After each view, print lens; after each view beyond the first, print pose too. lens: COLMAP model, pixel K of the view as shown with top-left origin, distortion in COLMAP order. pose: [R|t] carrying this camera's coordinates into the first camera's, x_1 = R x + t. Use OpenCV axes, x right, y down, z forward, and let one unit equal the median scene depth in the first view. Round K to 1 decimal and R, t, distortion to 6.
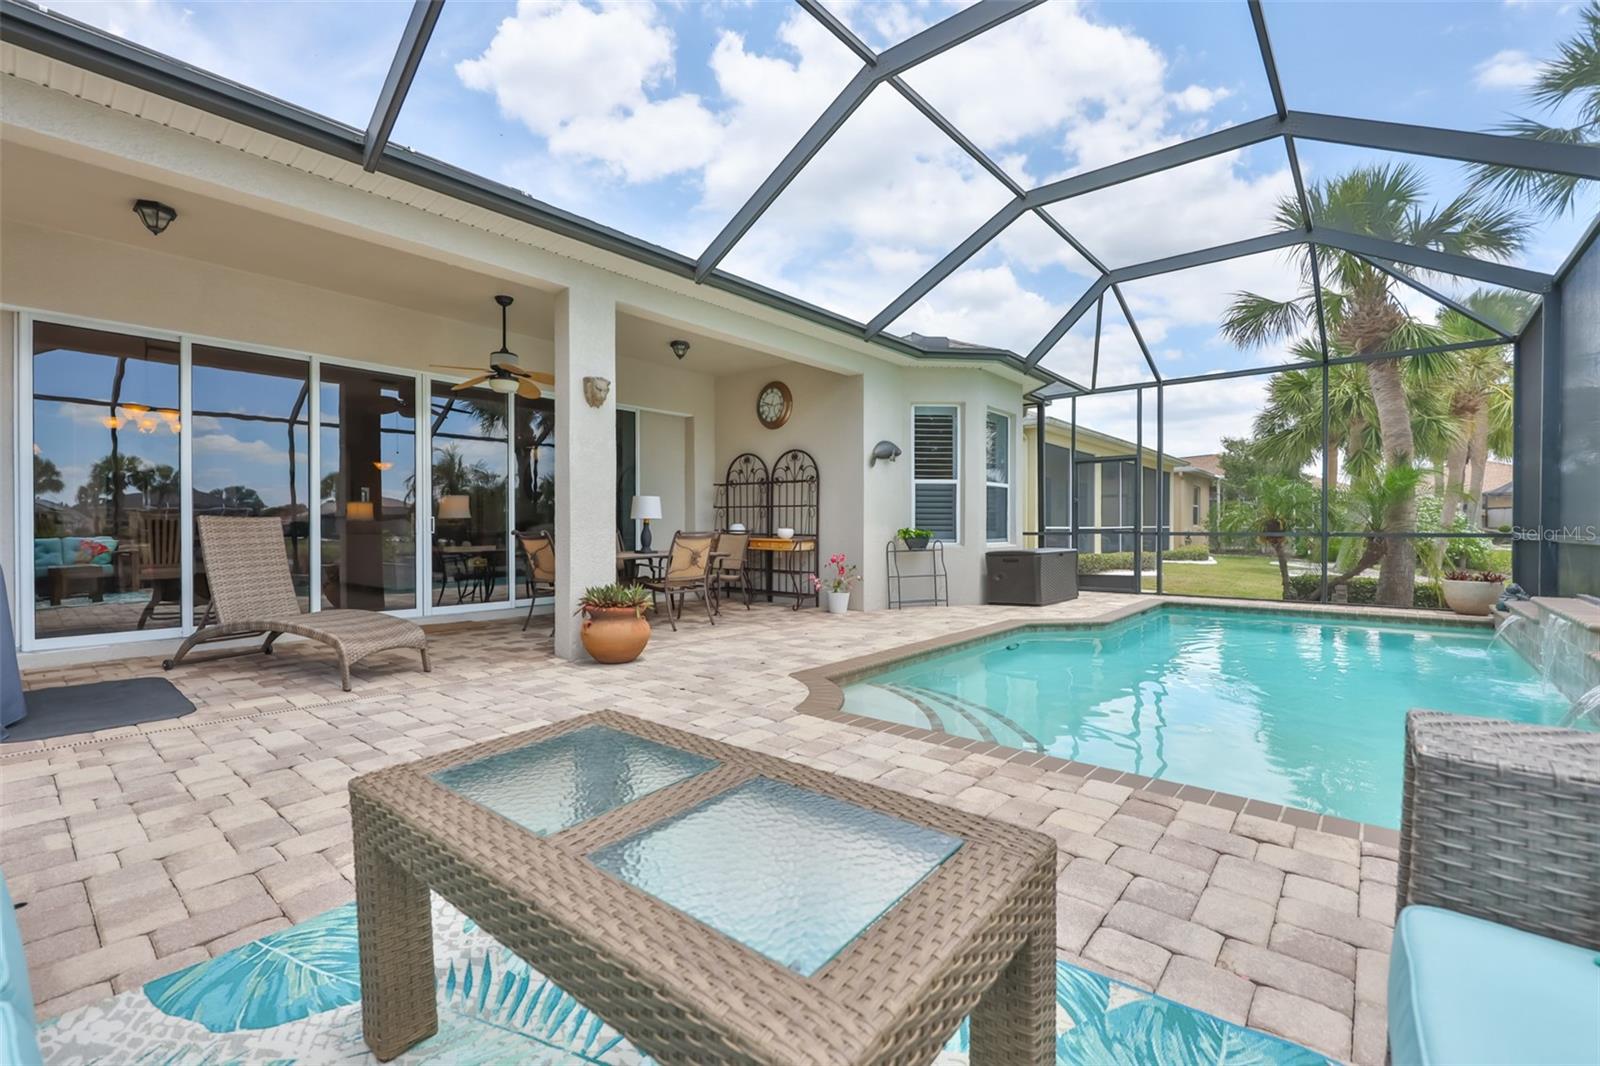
lens RADIAL K [[683.6, 0, 790.5], [0, 683.6, 533.4], [0, 0, 1]] dist [-0.004169, 0.000220]
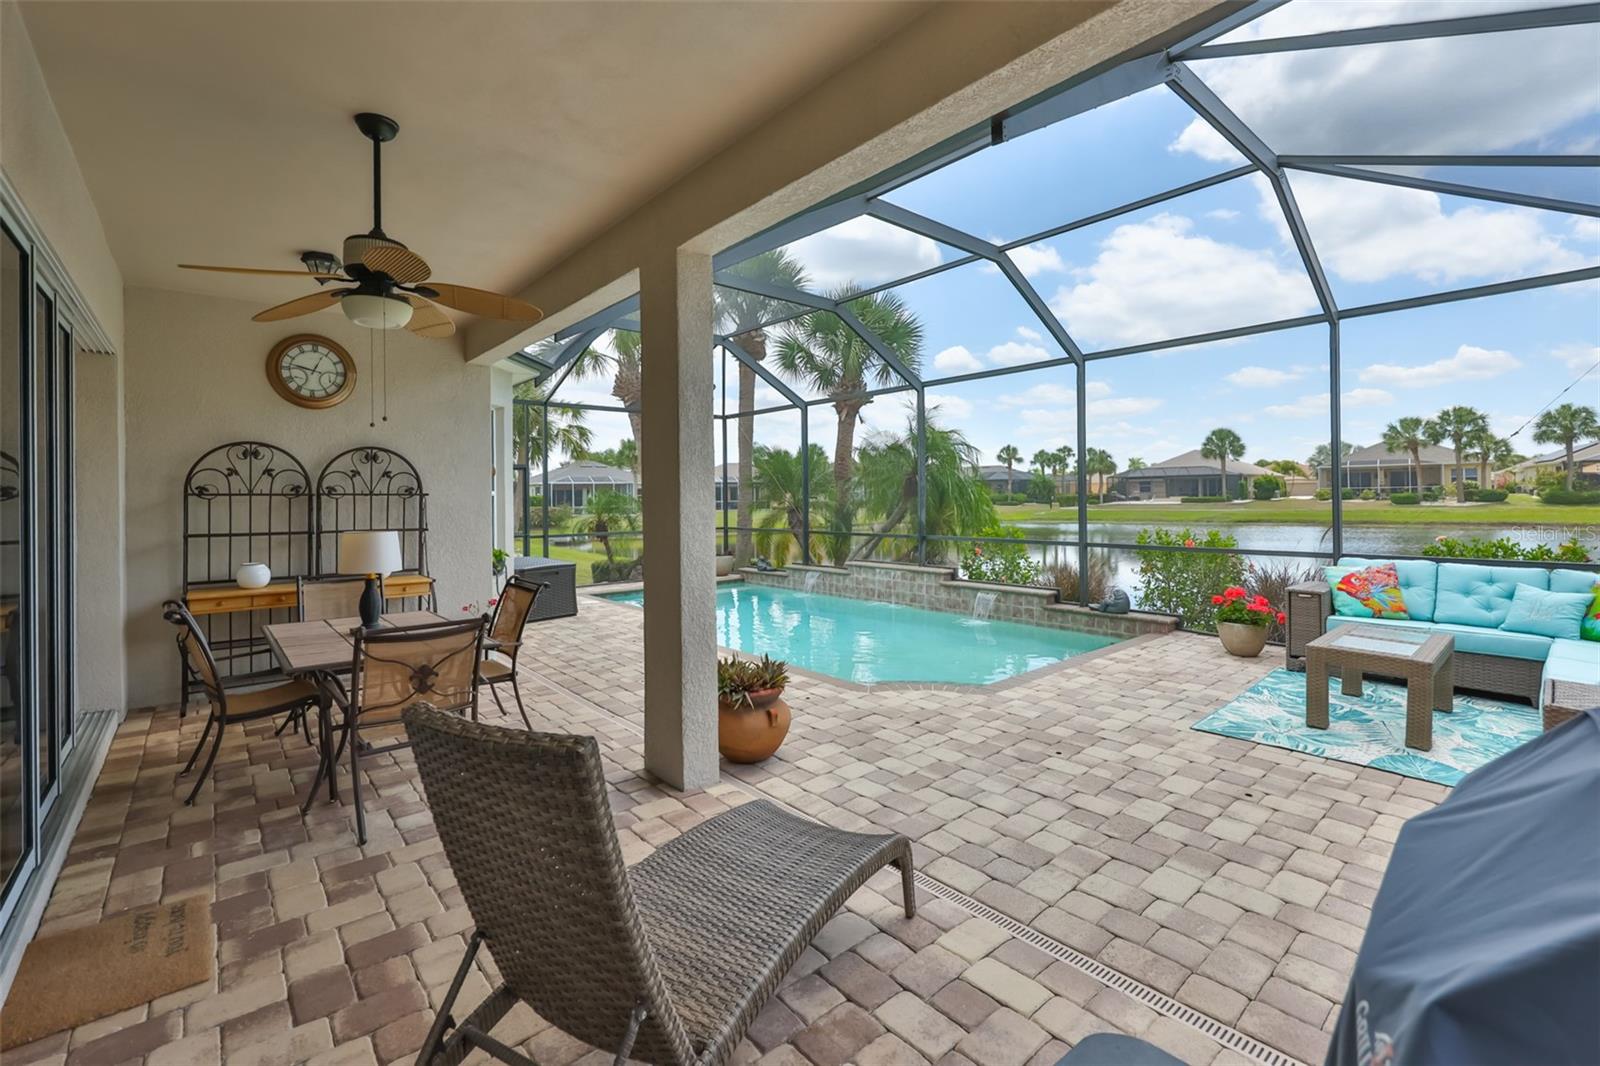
lens RADIAL K [[683.6, 0, 776.7], [0, 683.6, 502.6], [0, 0, 1]] dist [-0.004169, 0.000220]
pose [[0.165337, -0.007990, 0.986205, -0.599289], [0.023451, 0.999716, 0.004168, -0.060128], [-0.985958, 0.022438, 0.165478, 0.487341]]
